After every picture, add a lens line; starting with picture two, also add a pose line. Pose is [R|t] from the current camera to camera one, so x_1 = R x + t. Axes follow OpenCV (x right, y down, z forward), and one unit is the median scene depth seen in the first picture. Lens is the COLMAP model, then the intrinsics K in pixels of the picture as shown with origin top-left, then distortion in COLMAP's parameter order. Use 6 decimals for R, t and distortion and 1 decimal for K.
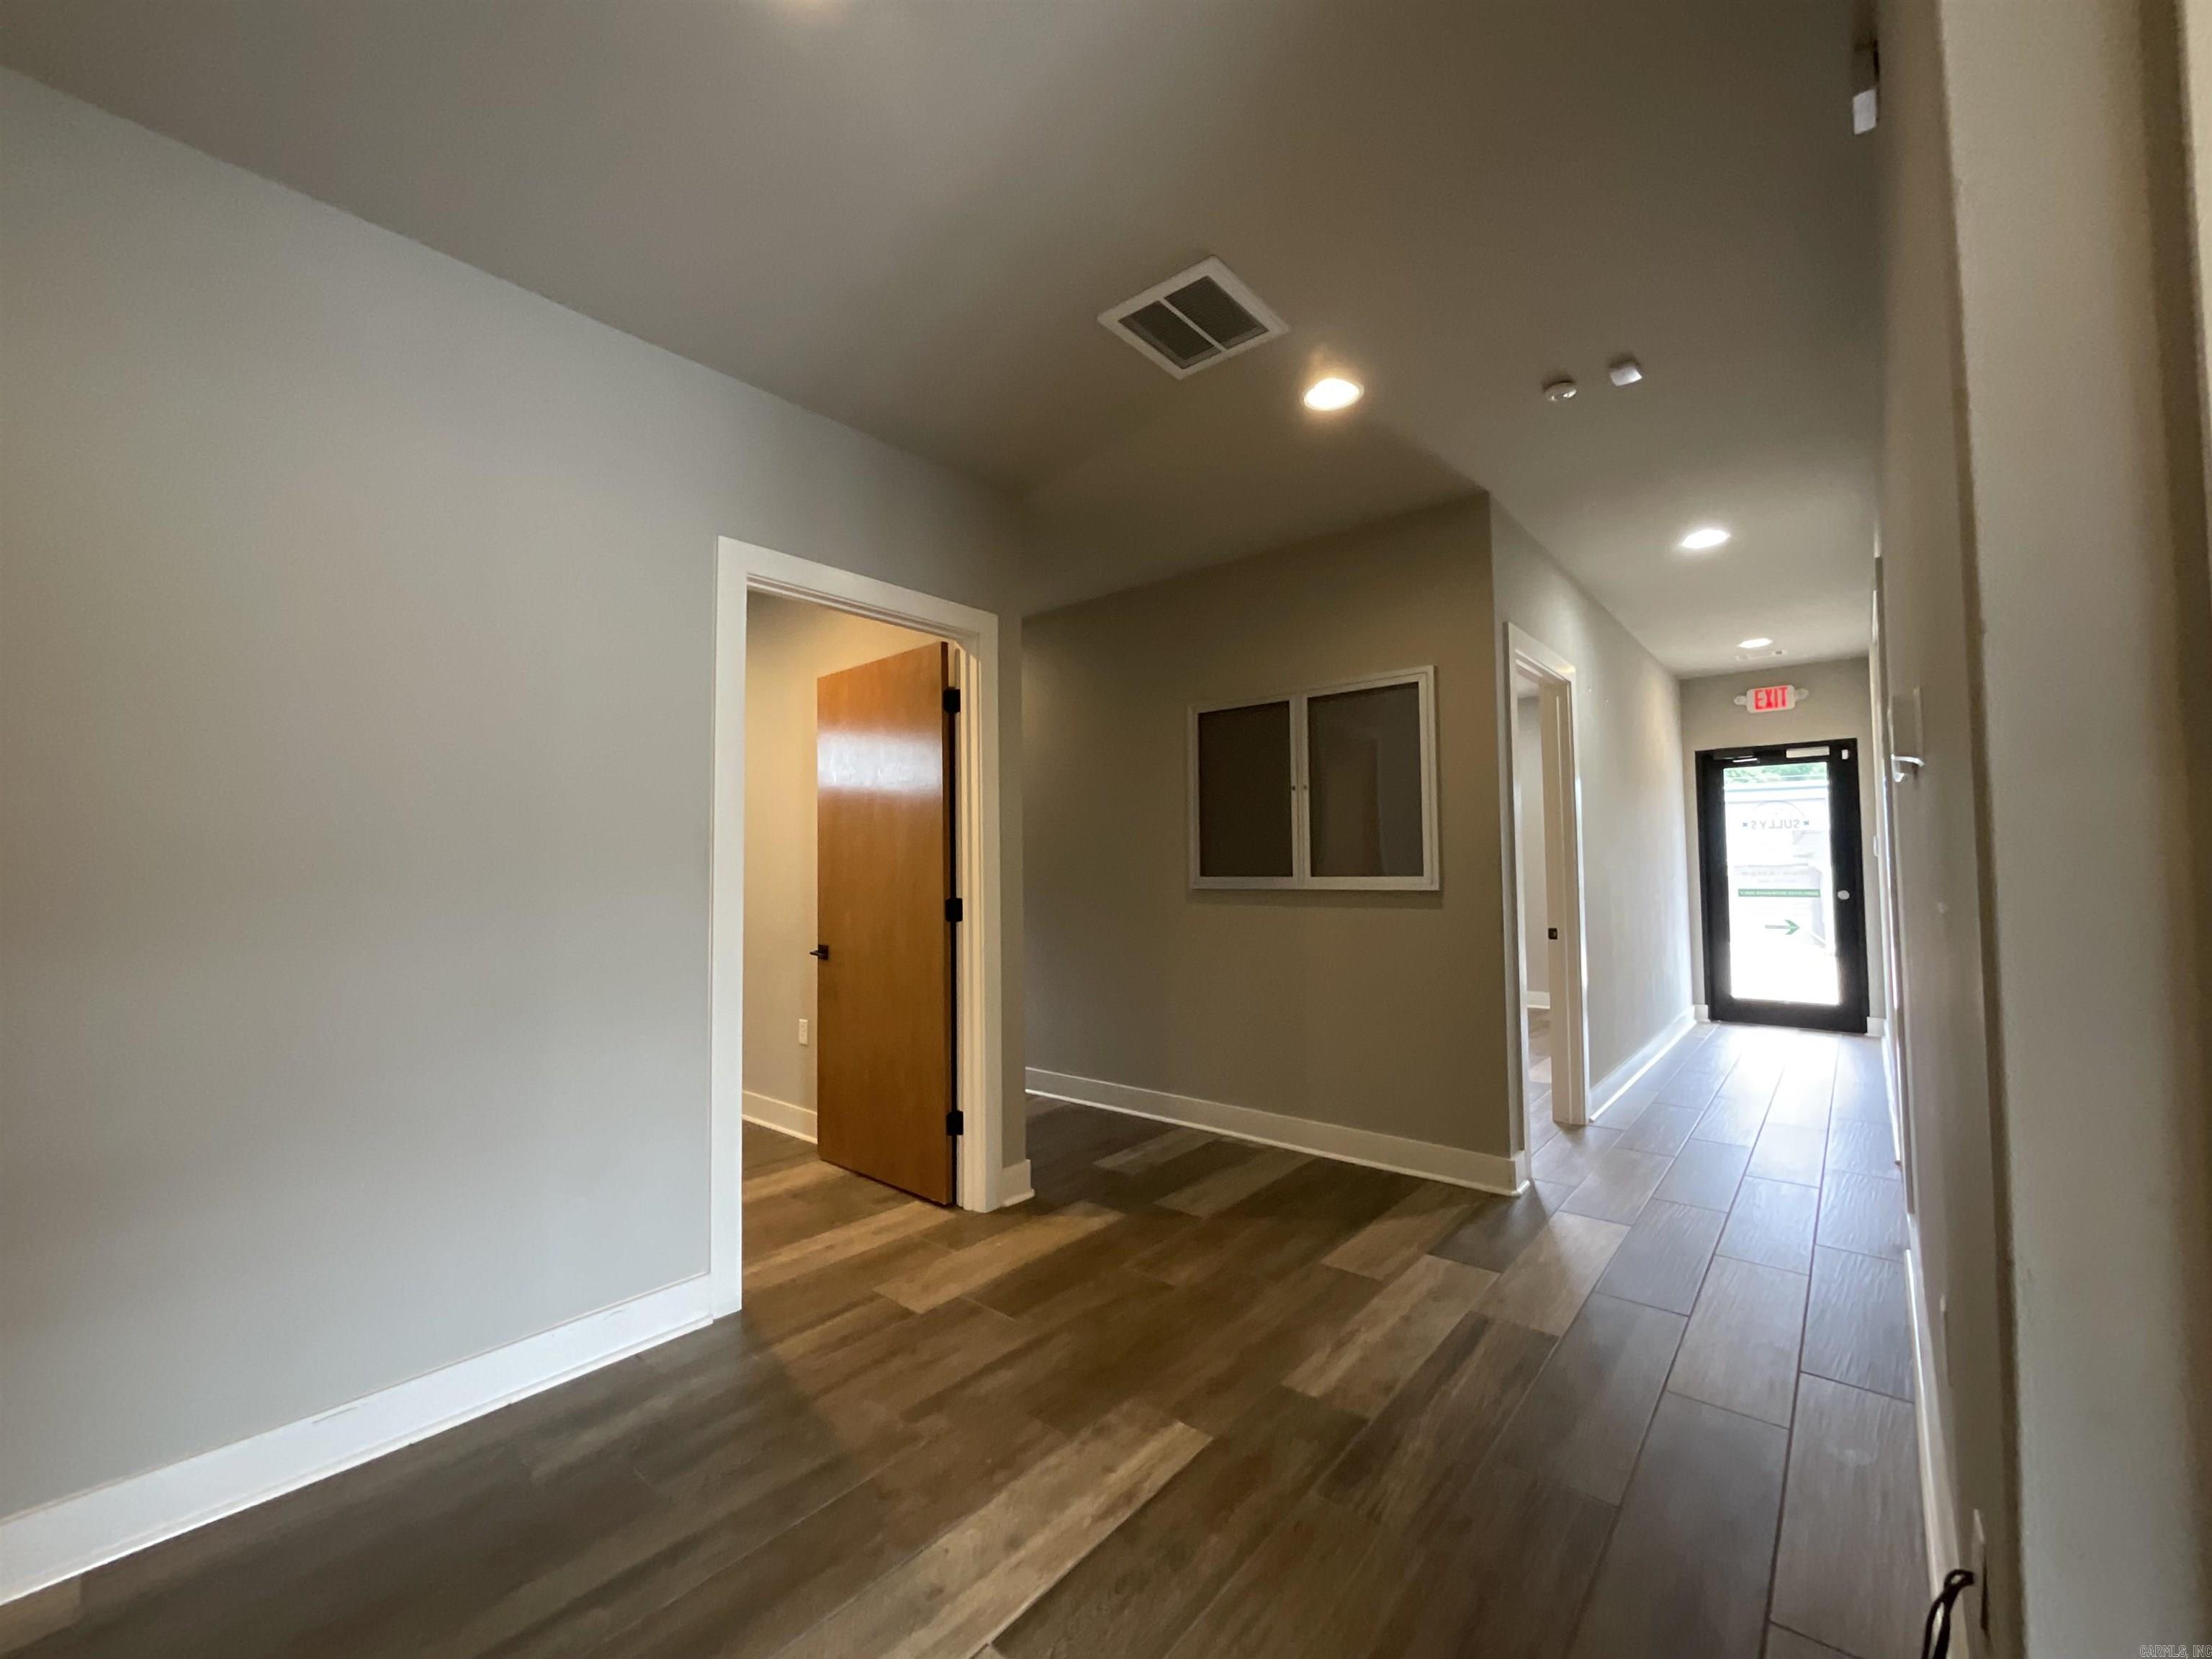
lens RADIAL K [[905.6, 0, 1103.1], [0, 905.6, 828.3], [0, 0, 1]] dist [0.002749, 0.000586]
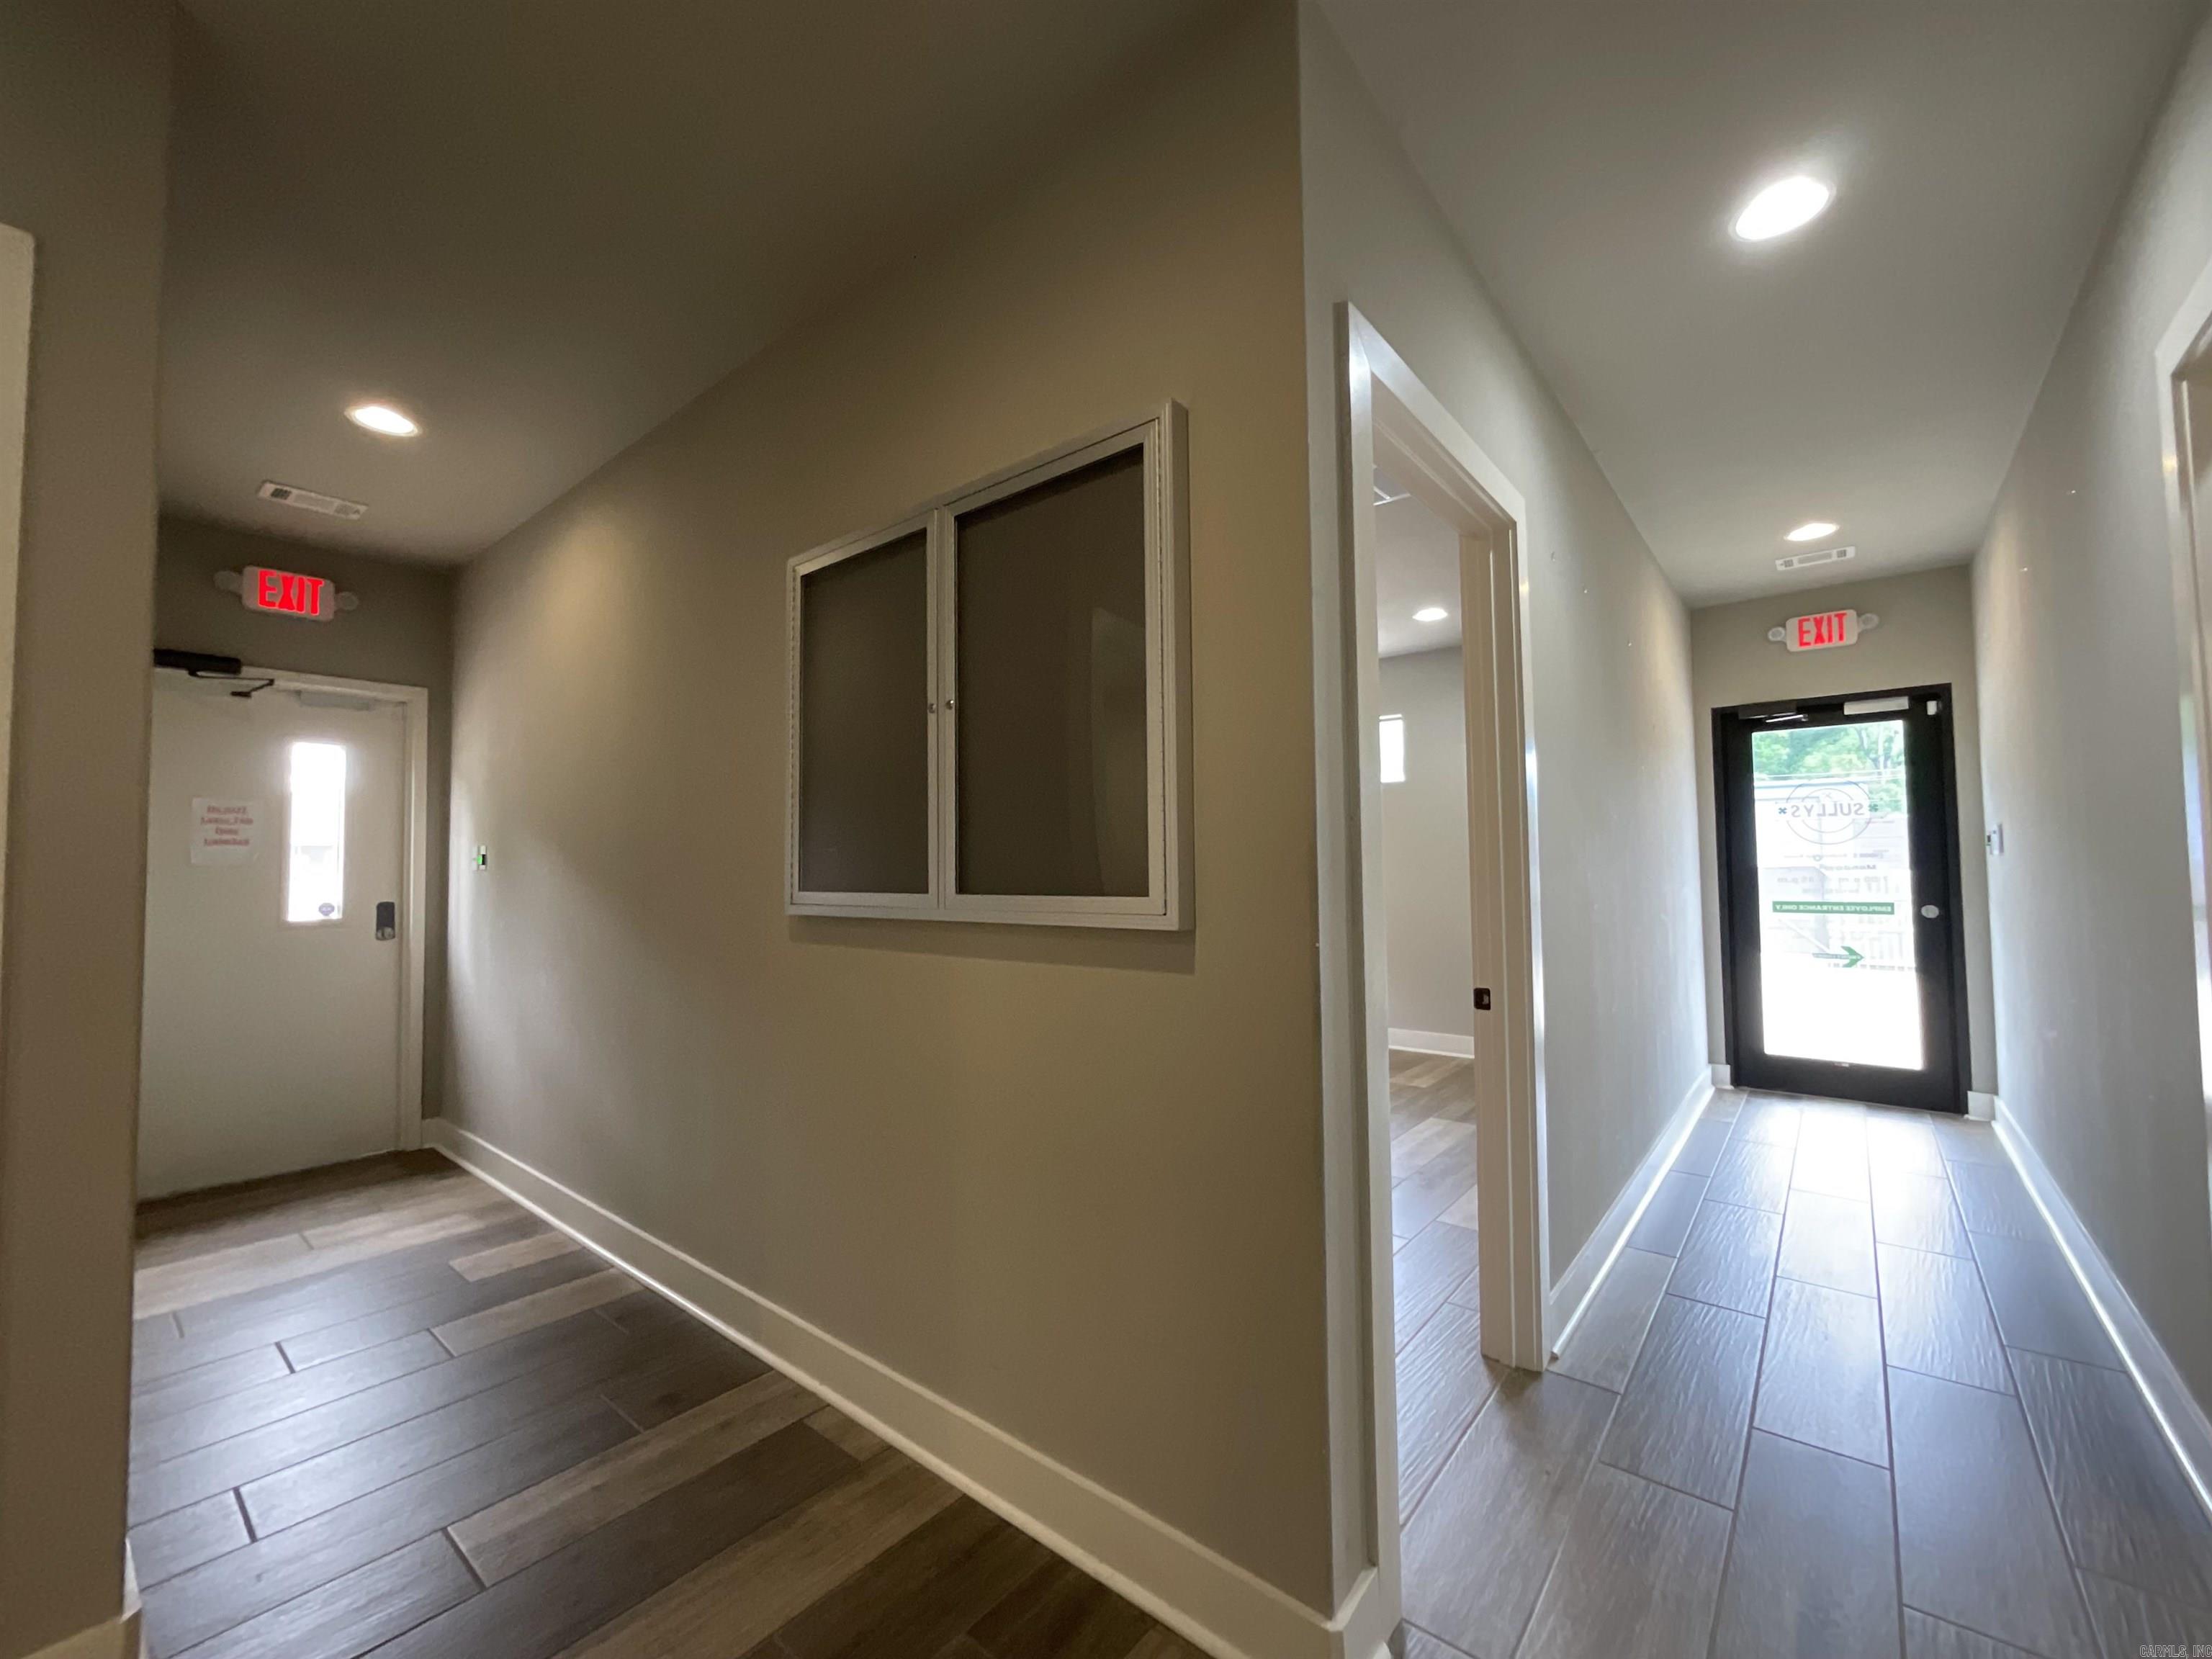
lens RADIAL K [[890.3, 0, 1105.1], [0, 890.3, 827.3], [0, 0, 1]] dist [0.020185, -0.008986]
pose [[0.999959, 0.002167, 0.008748, 0.177808], [-0.002161, 0.999997, -0.000733, 0.011079], [-0.008749, 0.000714, 0.999961, 0.312788]]
